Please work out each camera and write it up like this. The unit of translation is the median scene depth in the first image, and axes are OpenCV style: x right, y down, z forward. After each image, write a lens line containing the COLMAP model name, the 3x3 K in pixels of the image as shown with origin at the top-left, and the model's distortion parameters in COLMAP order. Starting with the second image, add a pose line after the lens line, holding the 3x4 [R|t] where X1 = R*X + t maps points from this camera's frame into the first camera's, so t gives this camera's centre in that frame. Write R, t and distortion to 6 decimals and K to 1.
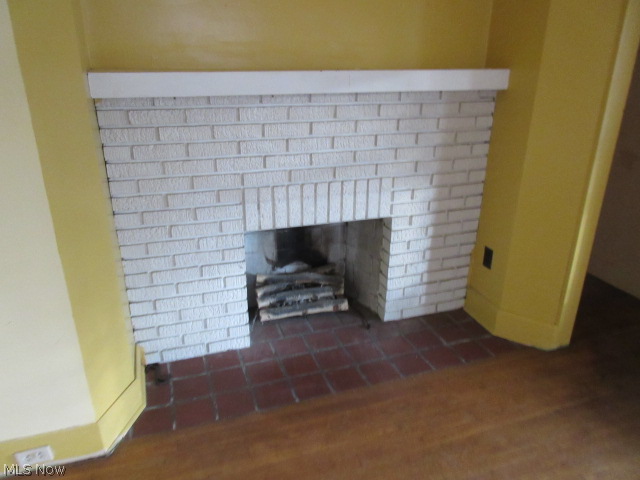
lens RADIAL K [[478.8, 0, 320.0], [0, 478.8, 240.0], [0, 0, 1]] dist [0.001676, 0.002996]
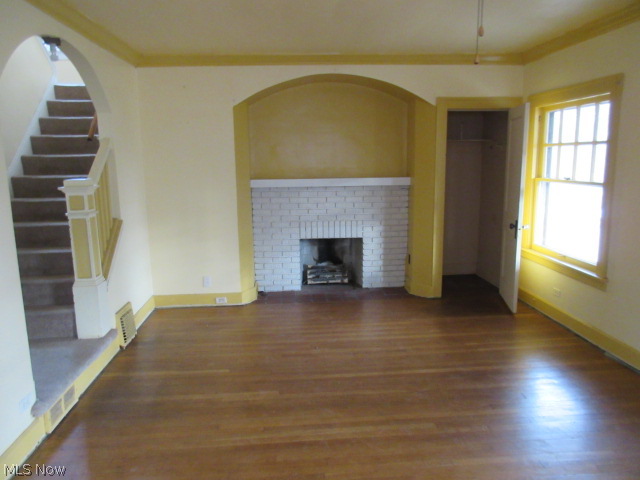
lens RADIAL K [[478.8, 0, 320.0], [0, 478.8, 240.0], [0, 0, 1]] dist [0.001676, 0.002996]
pose [[0.967377, 0.026511, -0.251949, 0.536216], [-0.076898, 0.978316, -0.192313, 0.429721], [0.241387, 0.205413, 0.948439, -1.265698]]
